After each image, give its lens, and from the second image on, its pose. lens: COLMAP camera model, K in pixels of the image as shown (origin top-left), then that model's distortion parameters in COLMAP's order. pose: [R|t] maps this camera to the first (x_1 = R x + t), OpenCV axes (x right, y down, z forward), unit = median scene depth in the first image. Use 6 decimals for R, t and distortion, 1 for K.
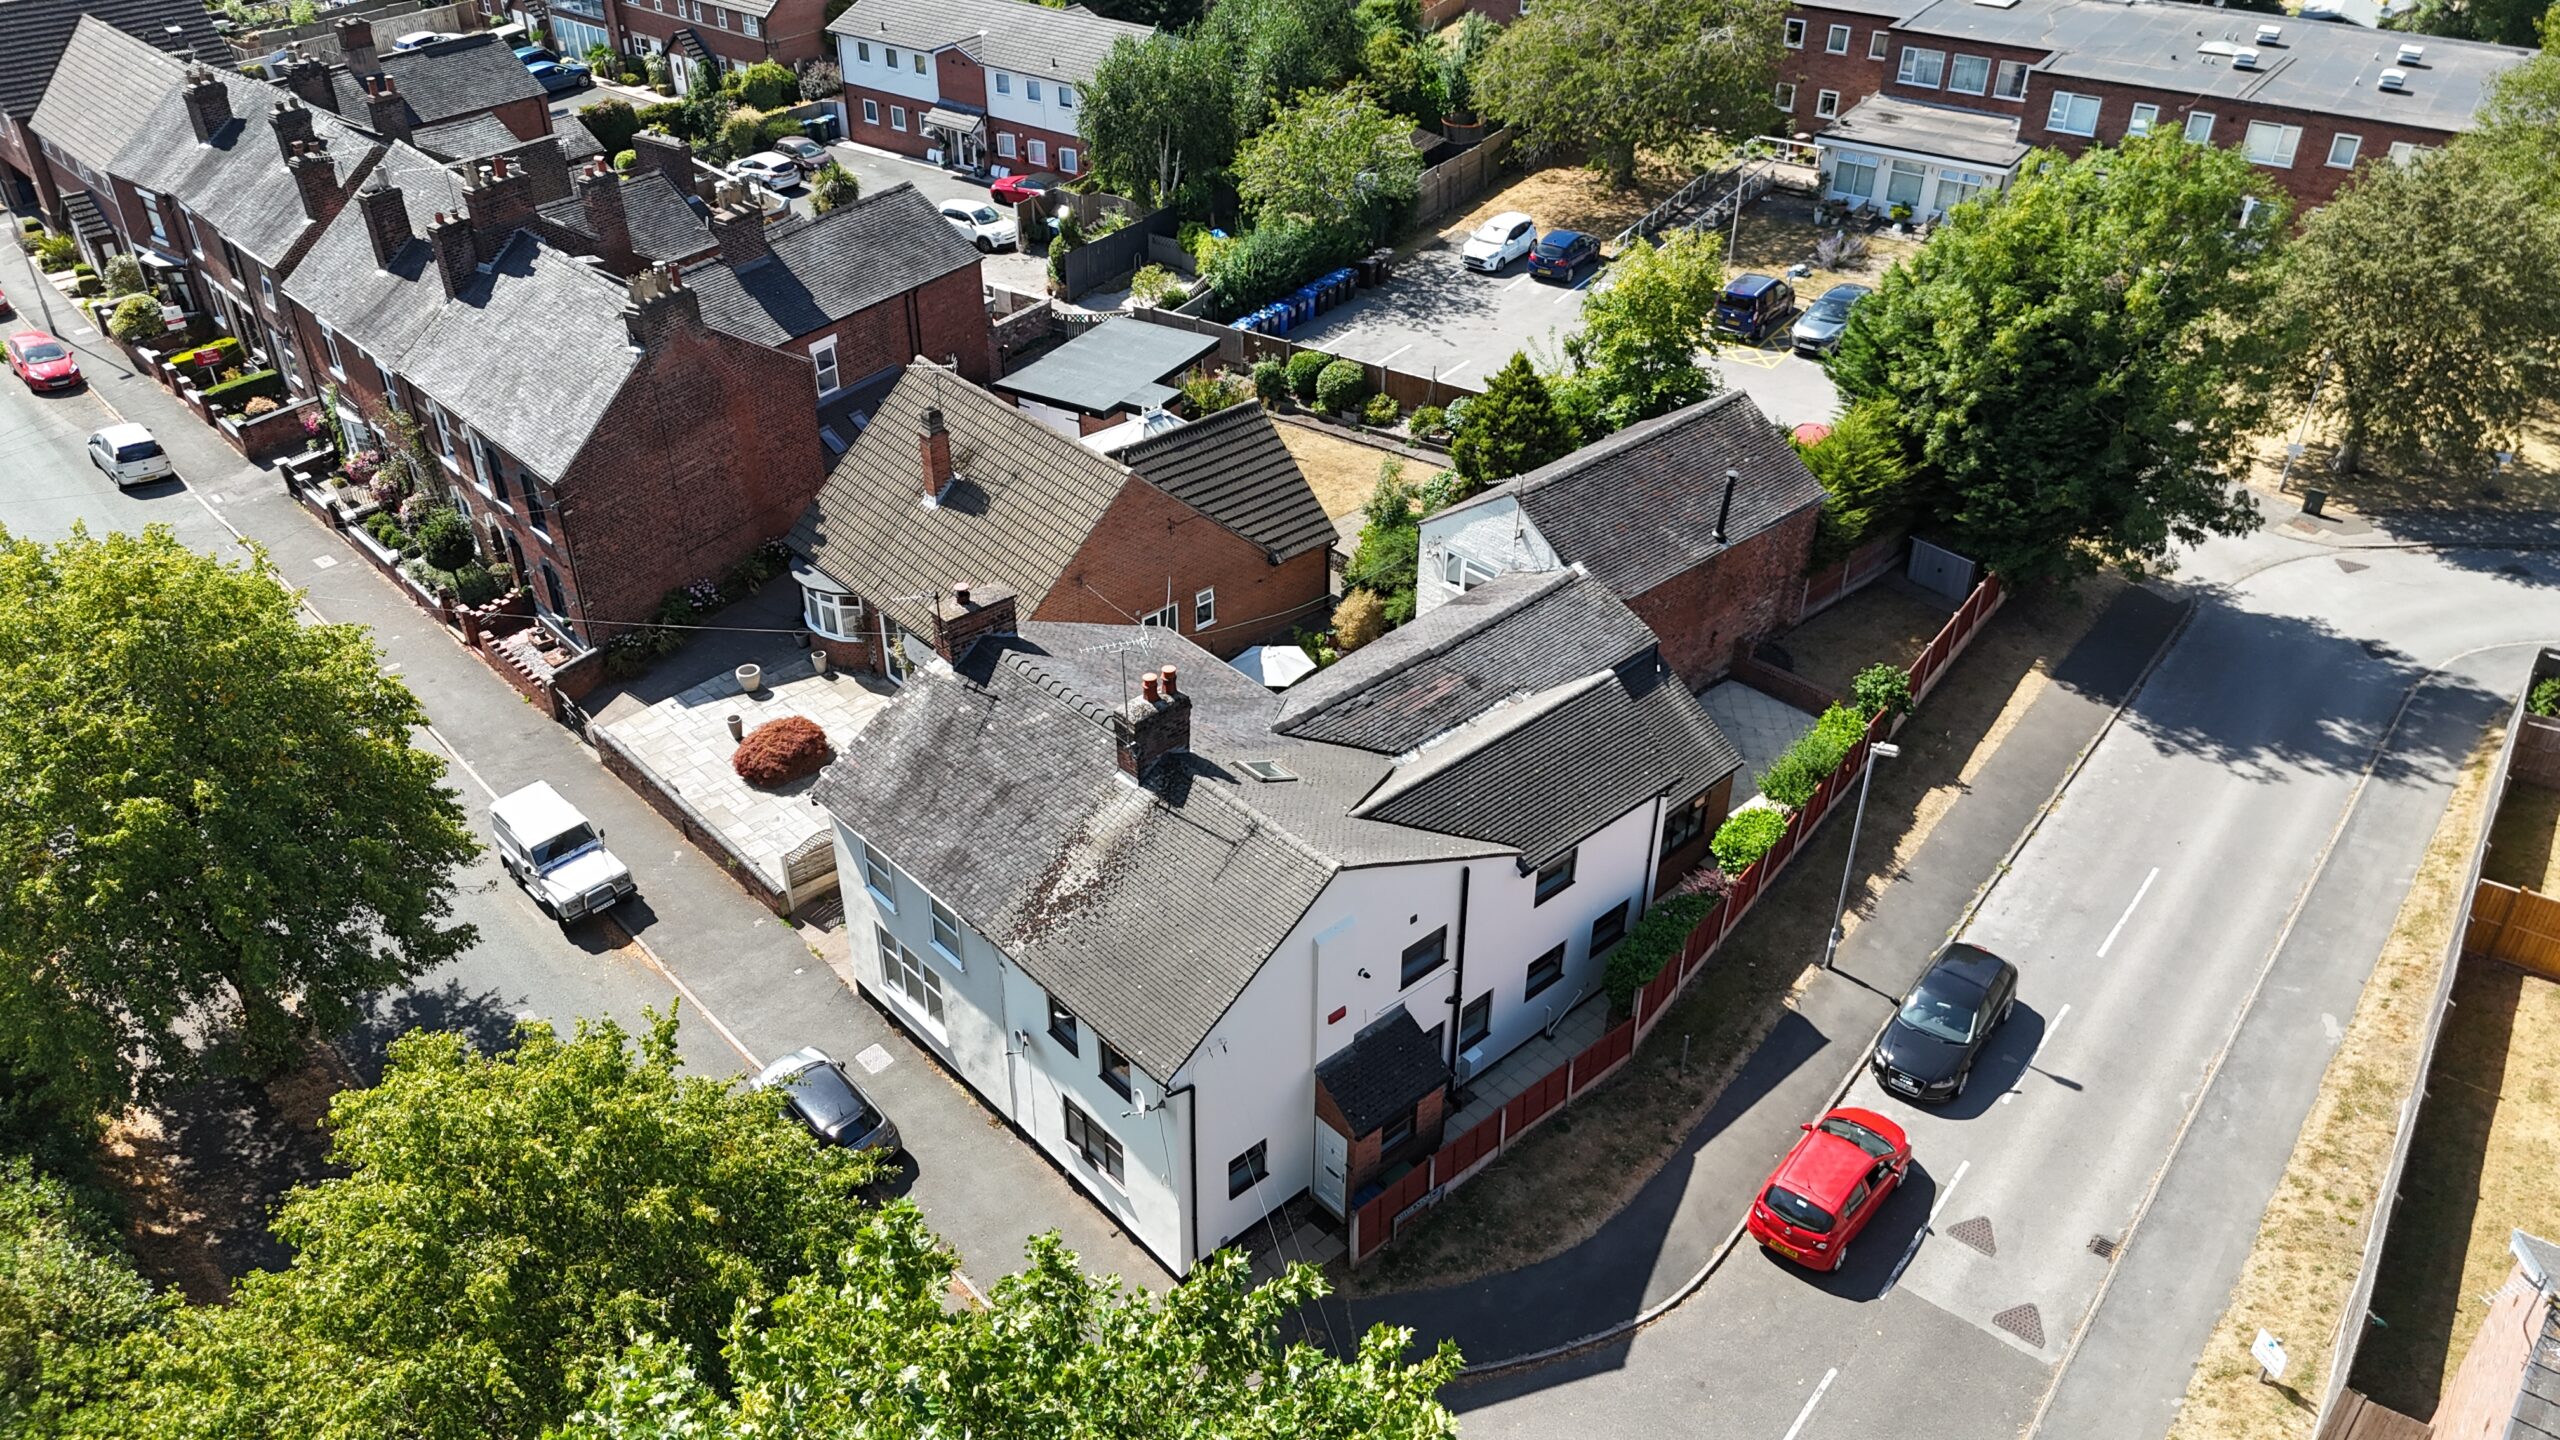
lens RADIAL K [[1910.4, 0, 1281.6], [0, 1910.4, 719.6], [0, 0, 1]] dist [0.050048, -0.044509]
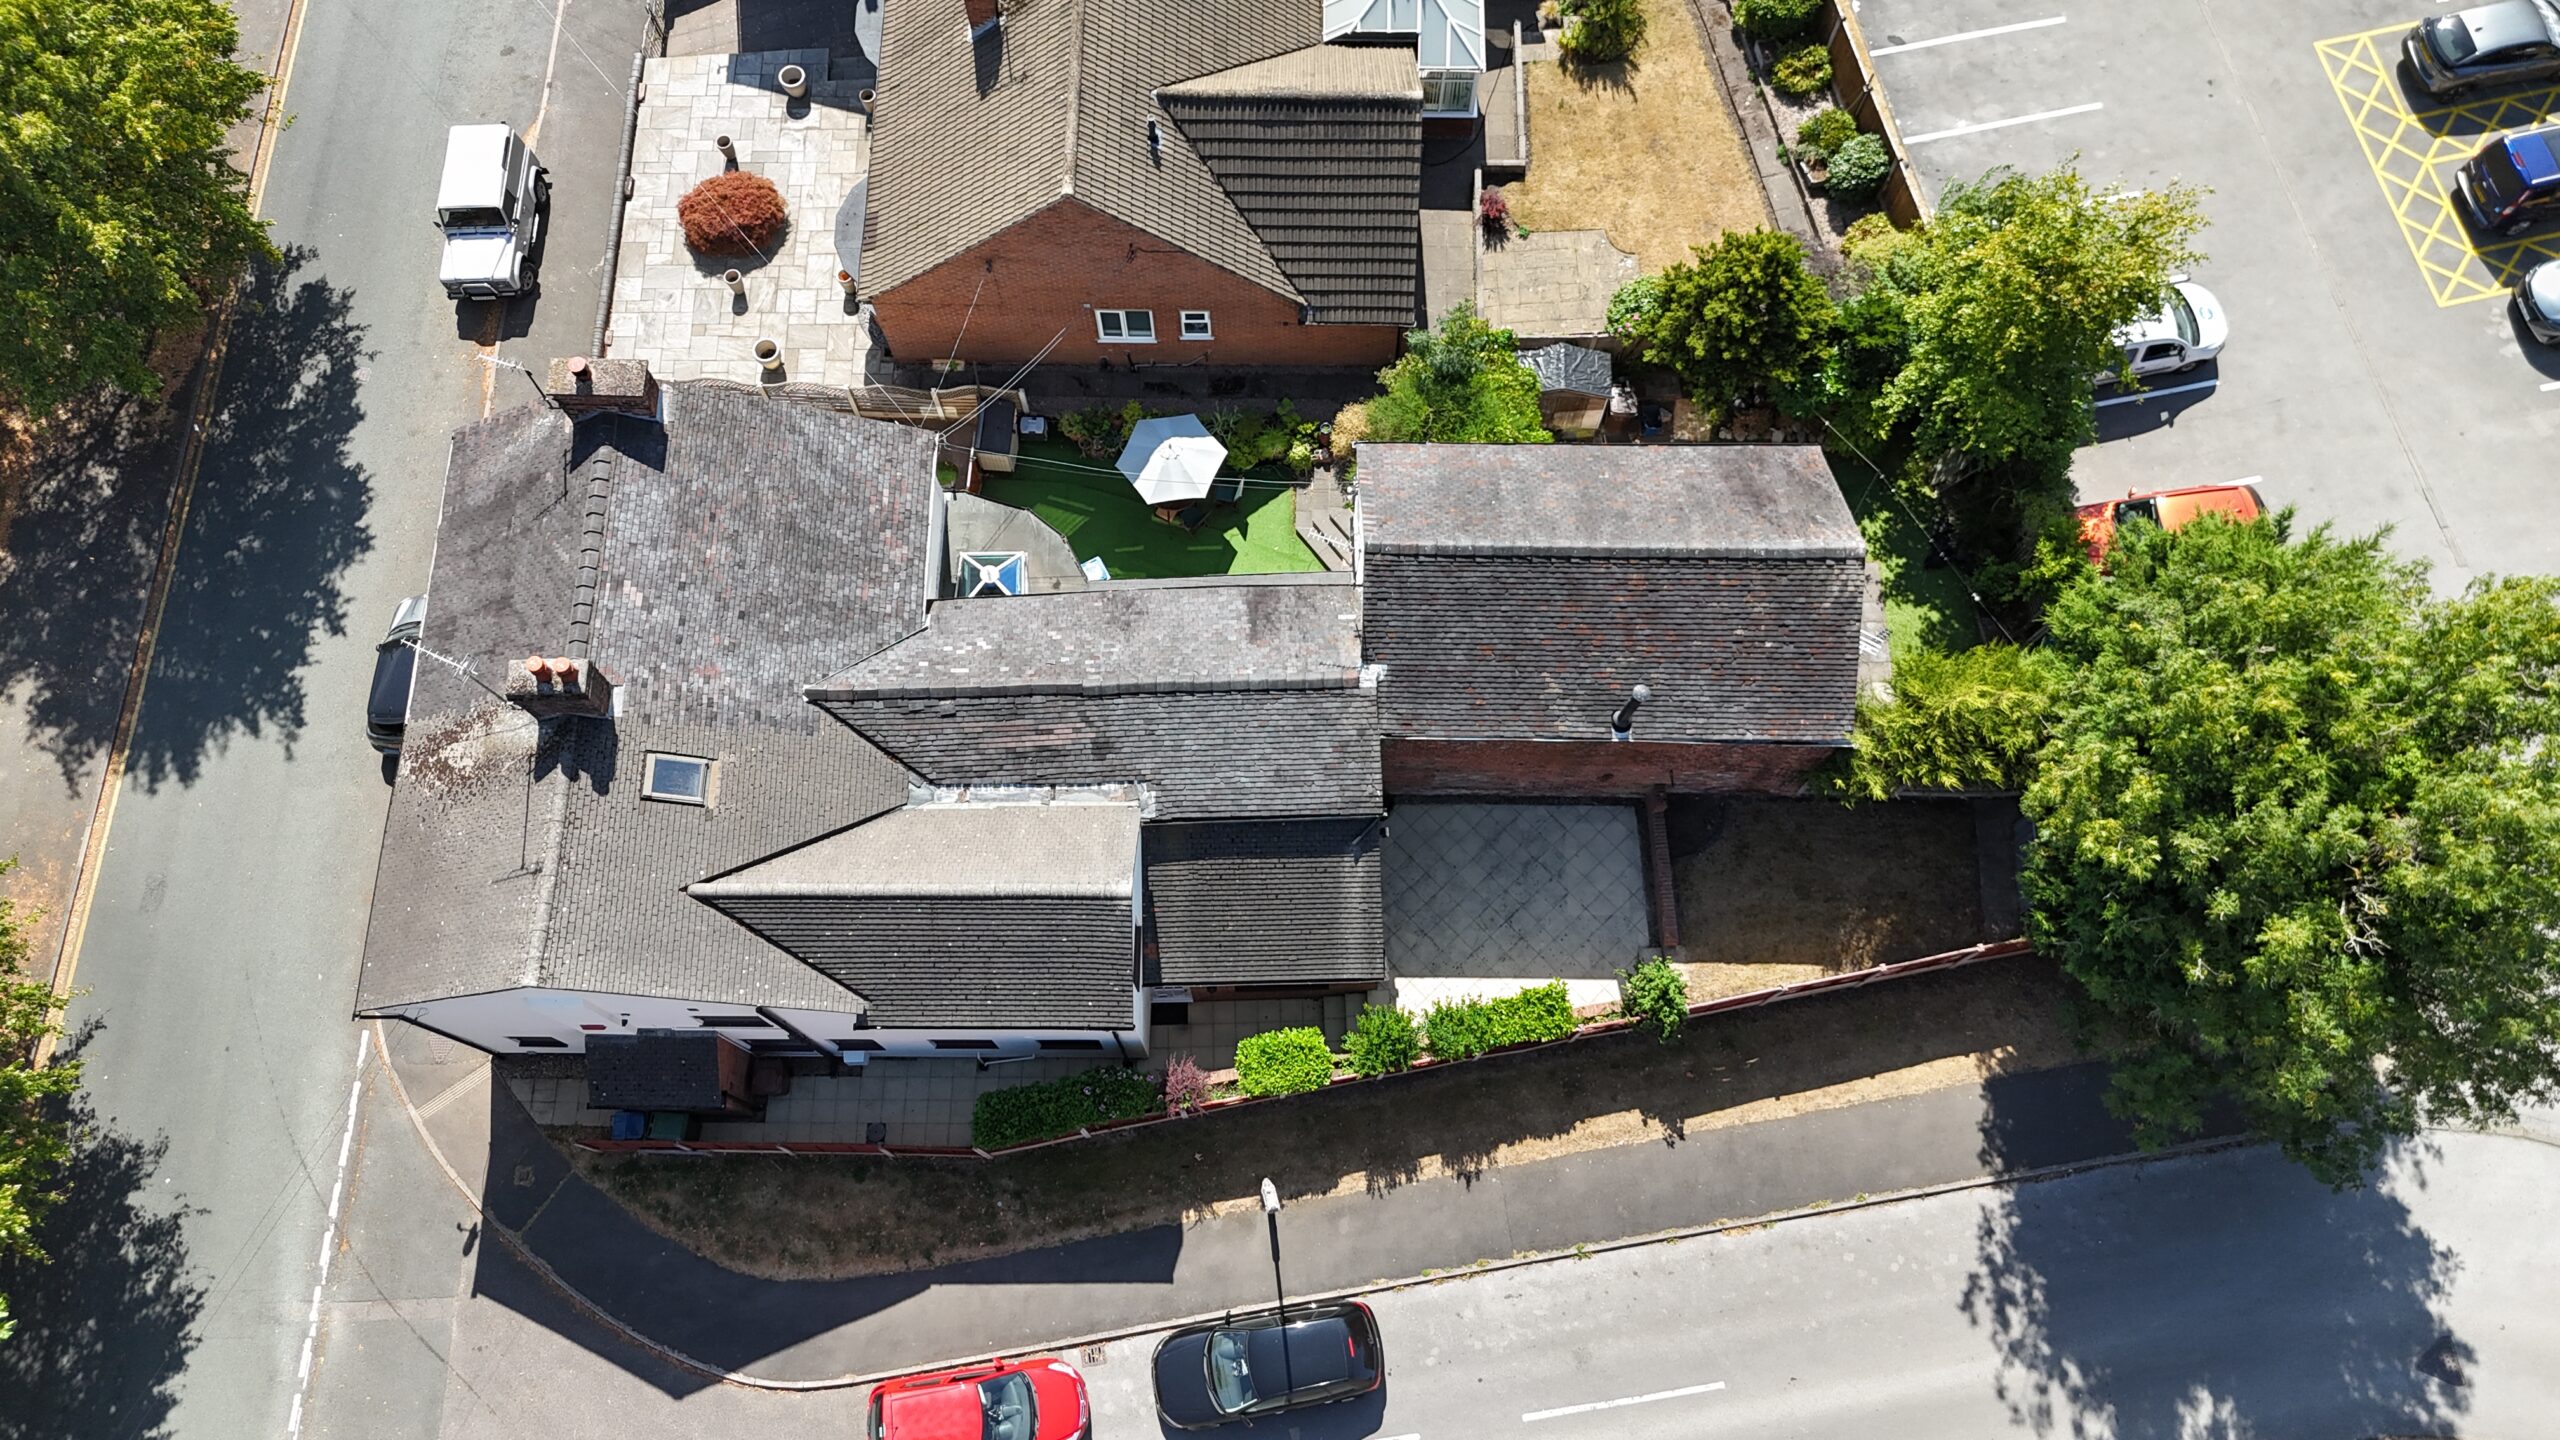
lens RADIAL K [[1910.4, 0, 1279.6], [0, 1910.4, 716.9], [0, 0, 1]] dist [0.050048, -0.044509]
pose [[0.732073, 0.642250, -0.227122, 0.350943], [-0.369445, 0.654419, 0.659732, -0.630598], [0.572346, -0.399063, 0.716358, 0.462806]]
